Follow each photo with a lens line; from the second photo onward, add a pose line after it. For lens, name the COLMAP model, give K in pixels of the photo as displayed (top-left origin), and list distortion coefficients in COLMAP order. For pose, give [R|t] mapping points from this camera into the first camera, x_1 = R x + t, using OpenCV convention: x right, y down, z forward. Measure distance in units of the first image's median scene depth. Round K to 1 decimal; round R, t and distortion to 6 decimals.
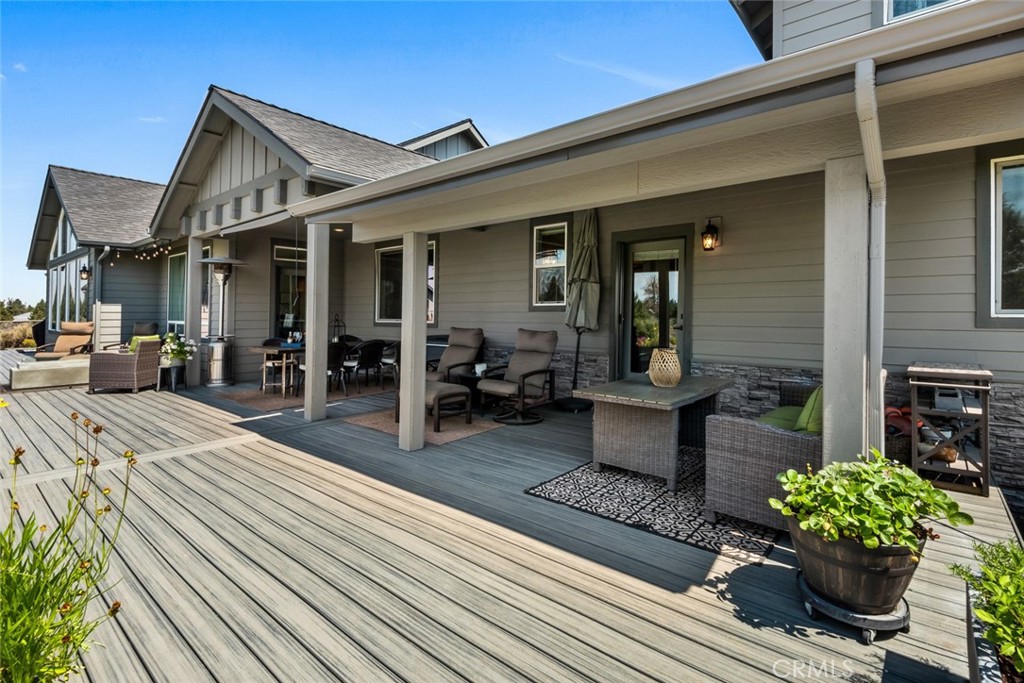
lens RADIAL K [[490.6, 0, 512.2], [0, 490.6, 306.5], [0, 0, 1]] dist [-0.016709, -0.000063]
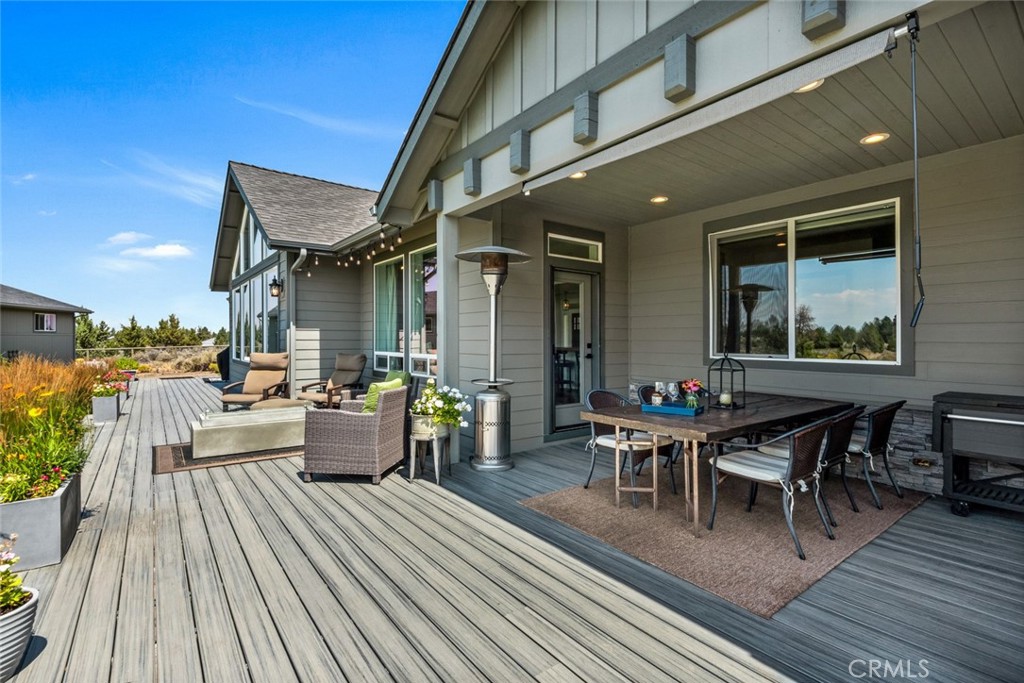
lens RADIAL K [[471.7, 0, 508.4], [0, 471.7, 350.8], [0, 0, 1]] dist [0.002097, 0.000042]
pose [[0.974206, 0.007726, -0.225527, -0.368180], [0.000807, 0.999288, 0.037721, 0.001855], [0.225658, -0.036930, 0.973506, 0.367925]]
